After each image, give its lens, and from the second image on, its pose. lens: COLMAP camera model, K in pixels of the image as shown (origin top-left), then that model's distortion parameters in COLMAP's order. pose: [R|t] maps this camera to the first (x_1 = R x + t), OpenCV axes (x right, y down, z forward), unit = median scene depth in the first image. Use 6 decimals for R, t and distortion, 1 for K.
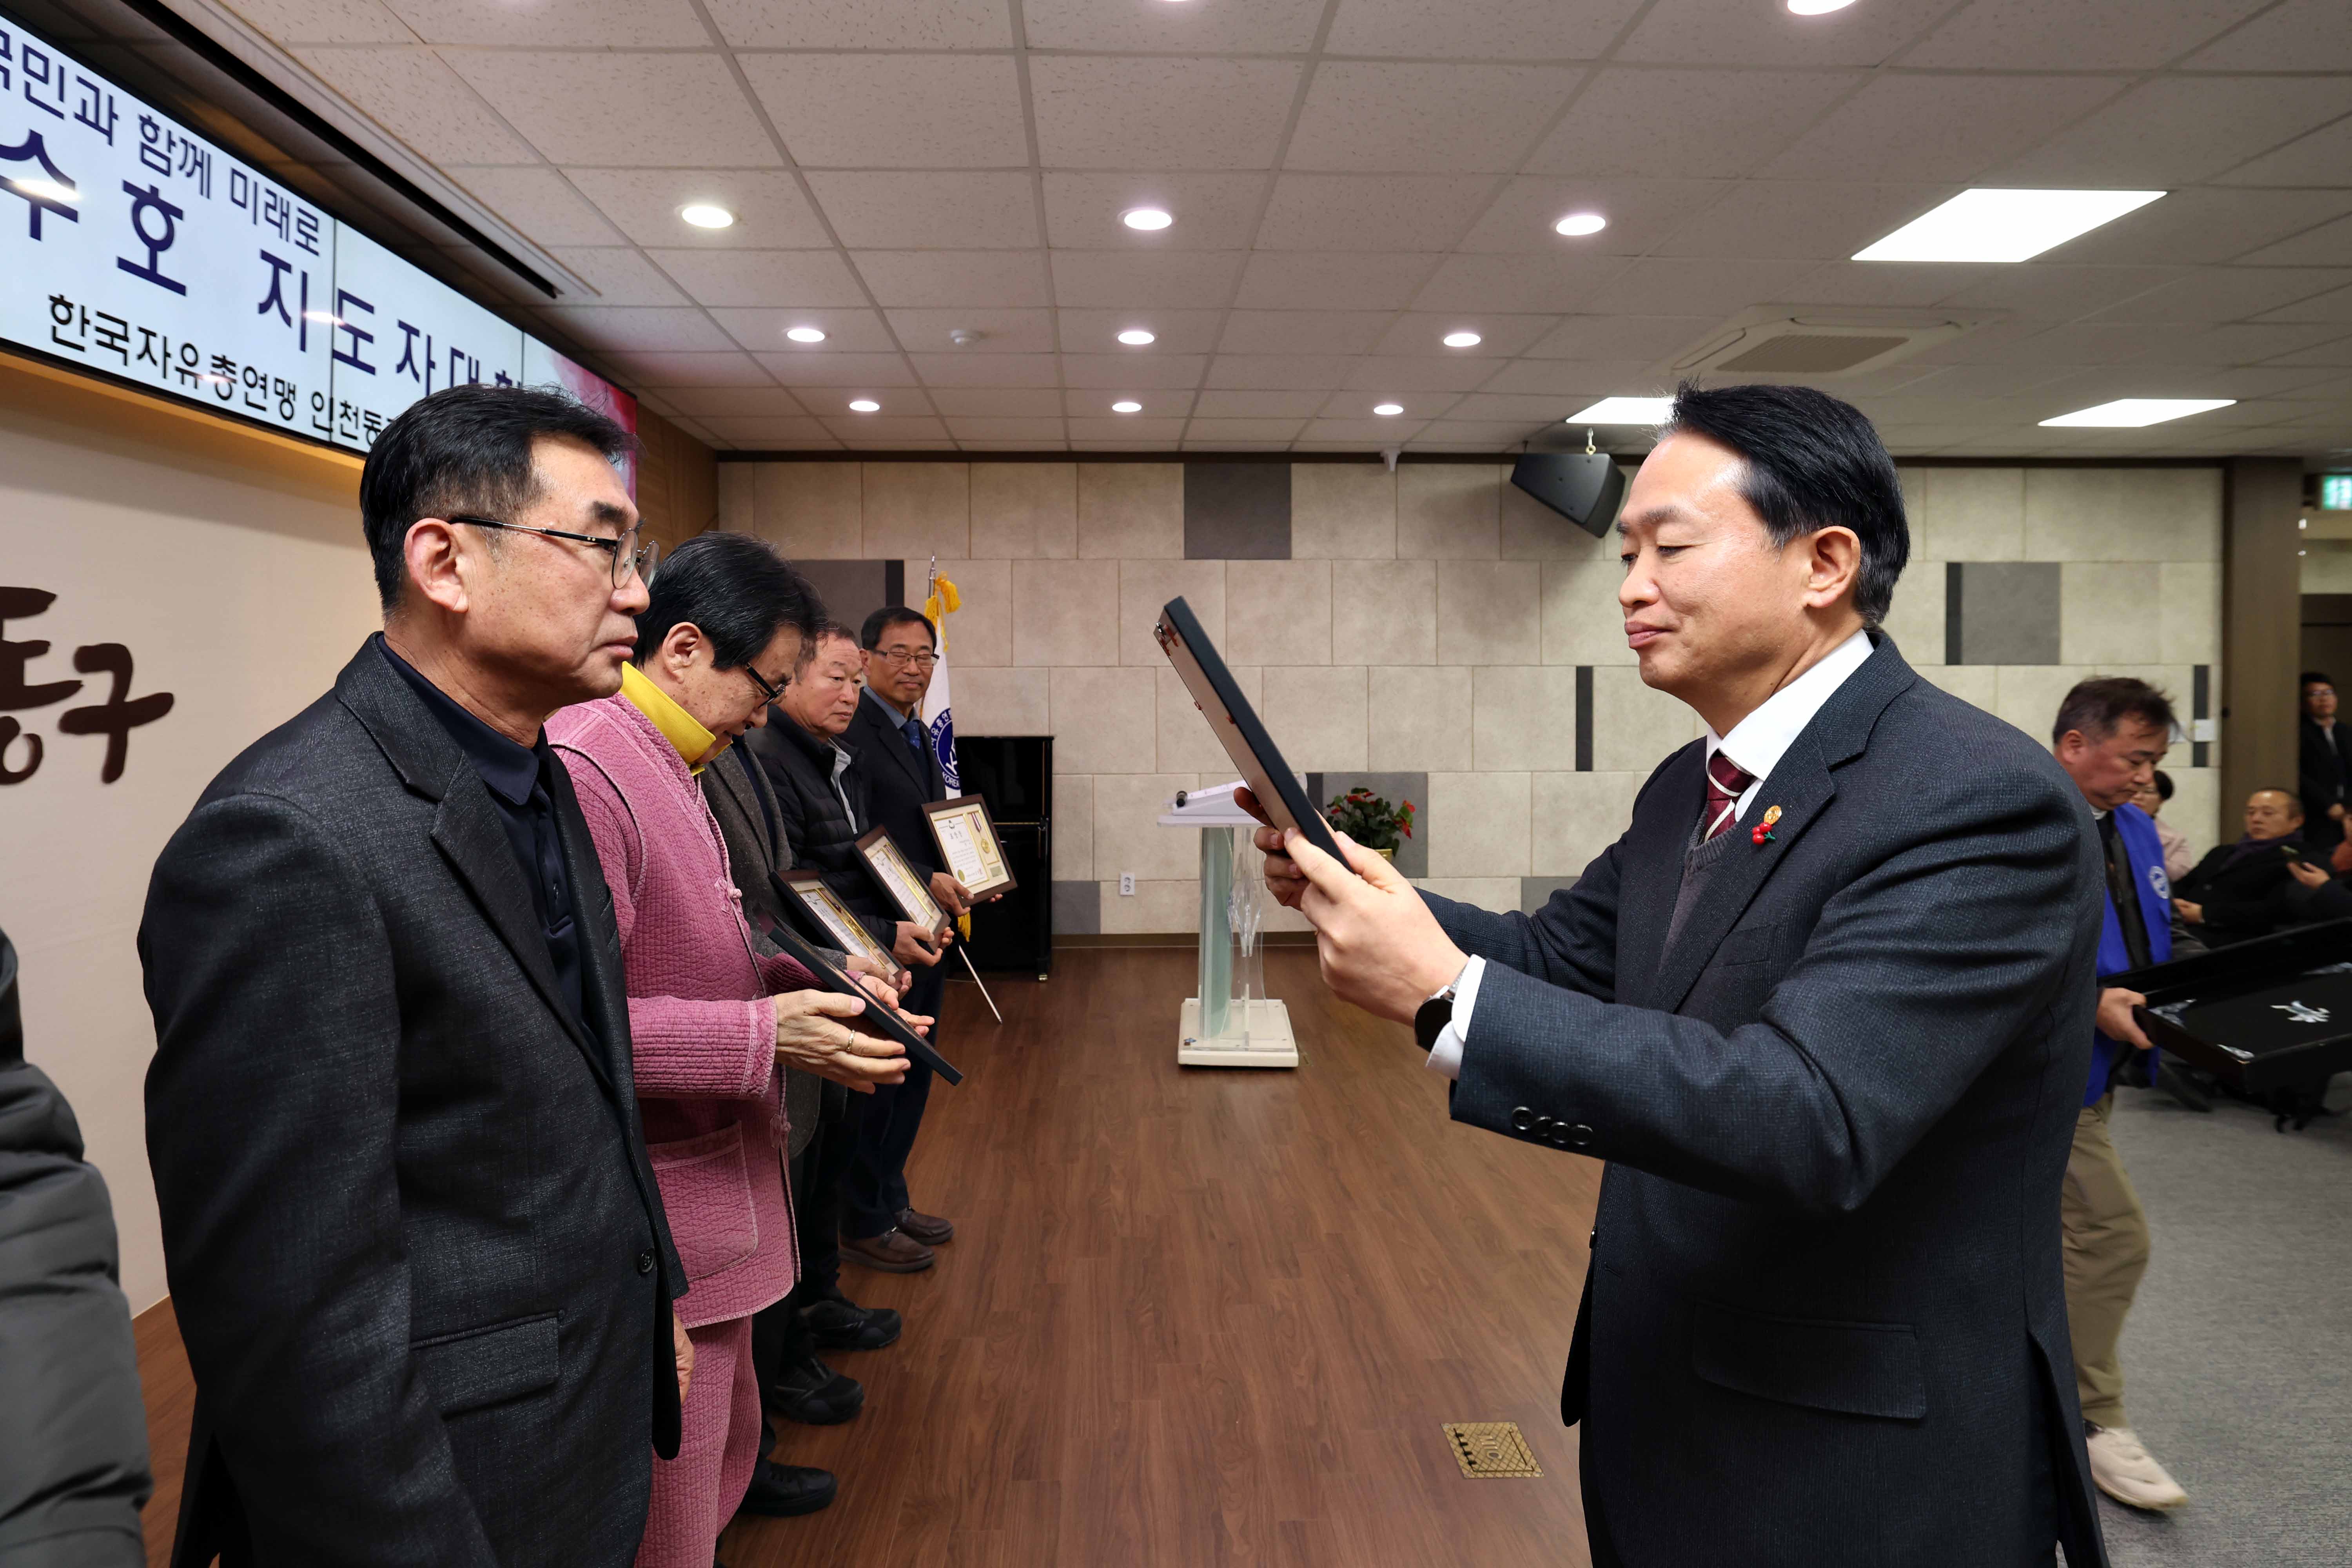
lens RADIAL K [[1292.0, 0, 1145.1], [0, 1292.0, 719.8], [0, 0, 1]] dist [-0.044320, 0.025094]
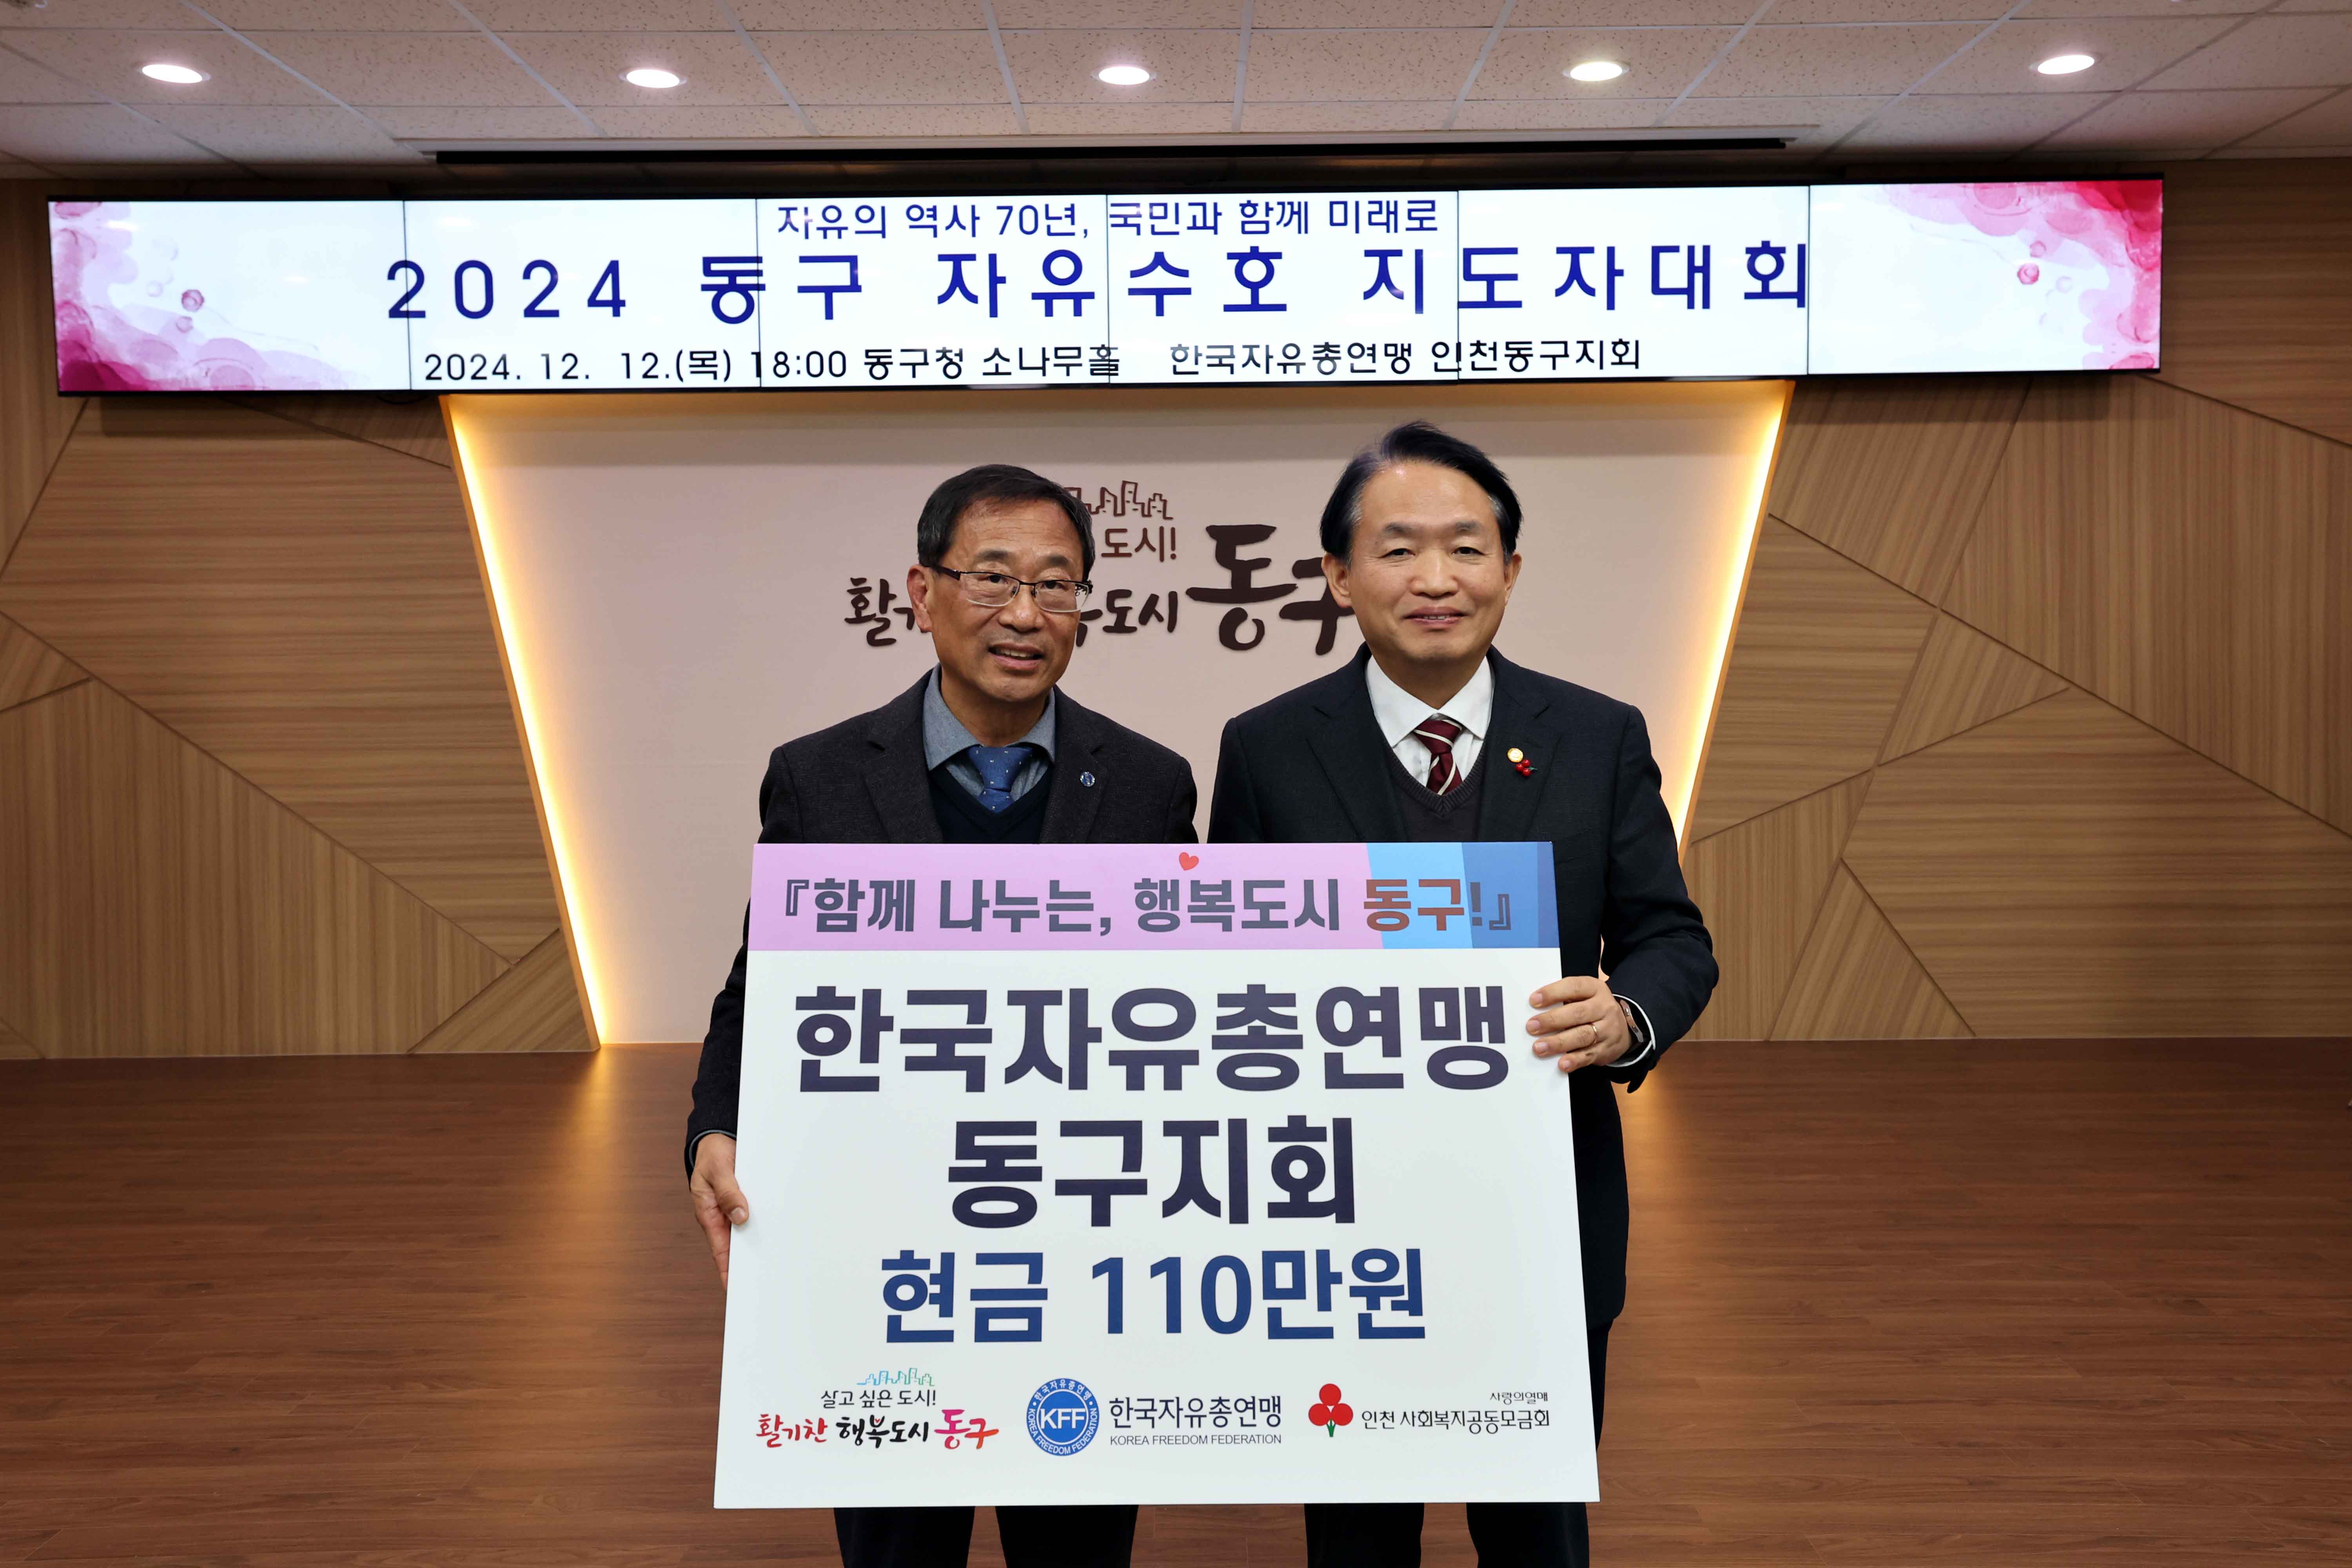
lens RADIAL K [[1886.7, 0, 1189.2], [0, 1886.7, 722.2], [0, 0, 1]] dist [-0.005823, 0.037385]
pose [[-0.027557, 0.047645, -0.998484, 0.876013], [-0.015517, 0.998723, 0.048085, 0.016910], [0.999500, 0.016818, -0.026783, 0.605525]]
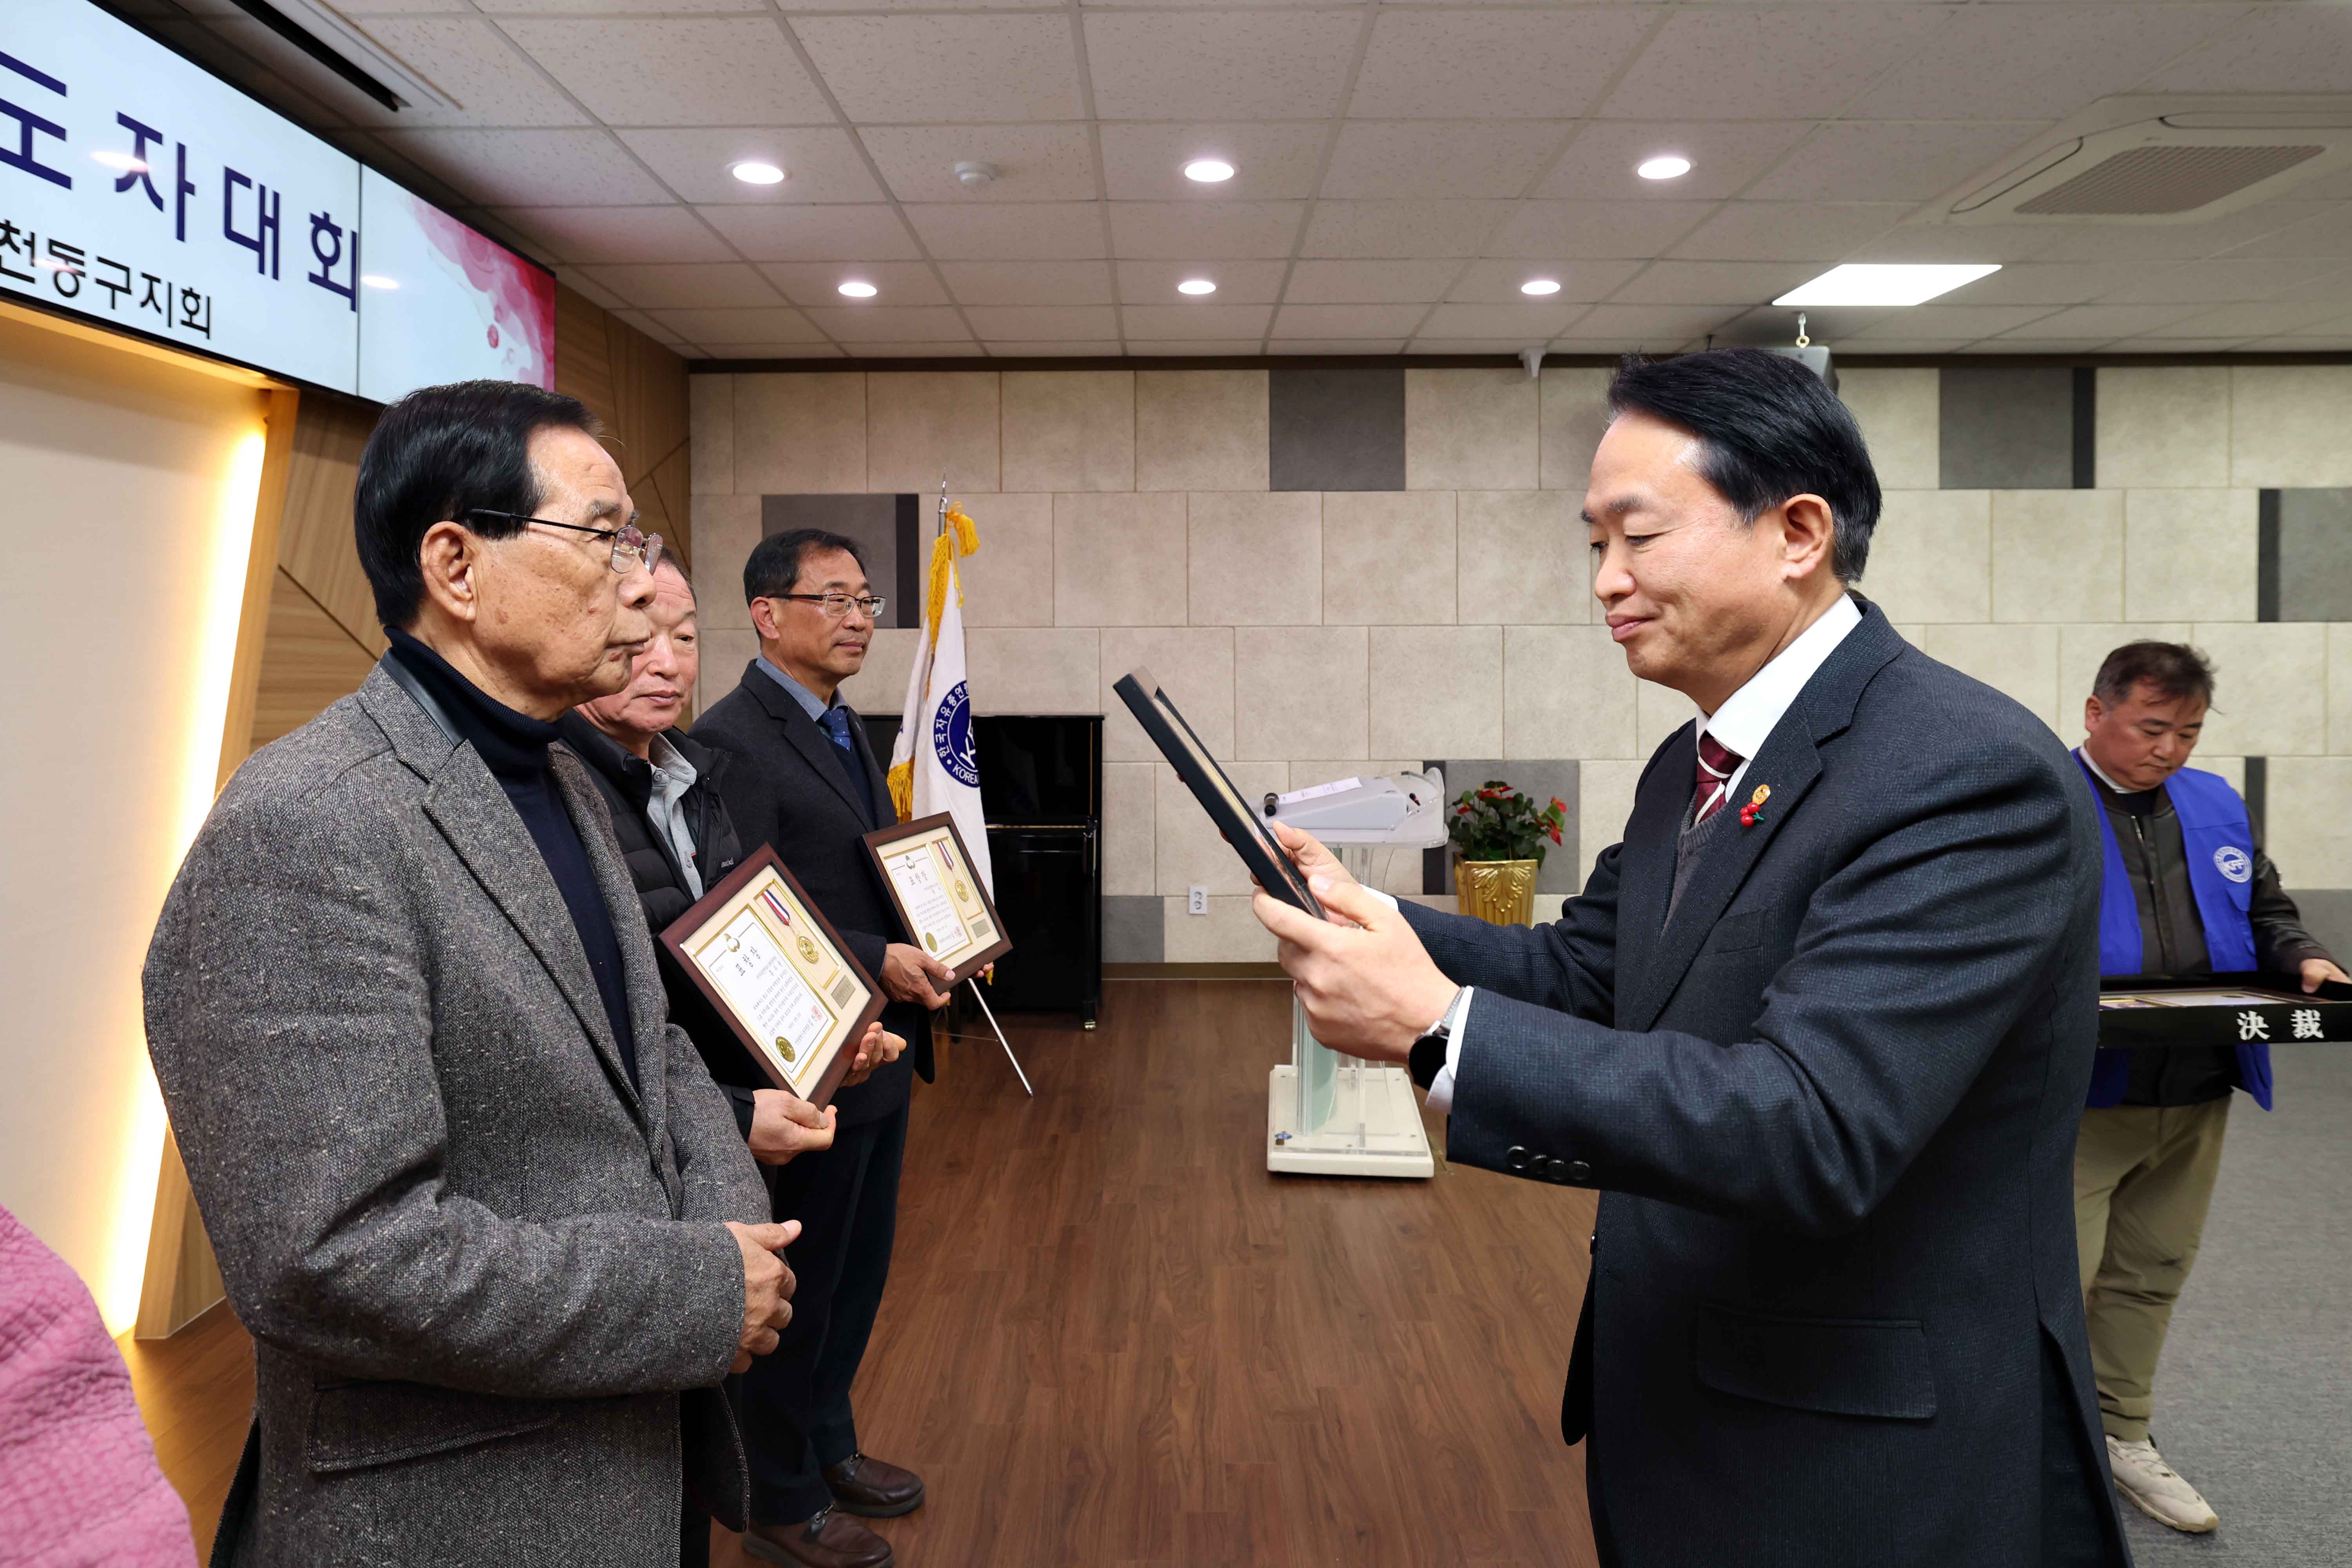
lens RADIAL K [[1366.9, 0, 1139.5], [0, 1366.9, 687.3], [0, 0, 1]] dist [-0.037250, 0.028015]
pose [[0.998401, -0.000124, -0.056523, -0.003445], [0.000207, 0.999999, 0.001471, -0.008041], [0.056523, -0.001480, 0.998400, 0.260164]]
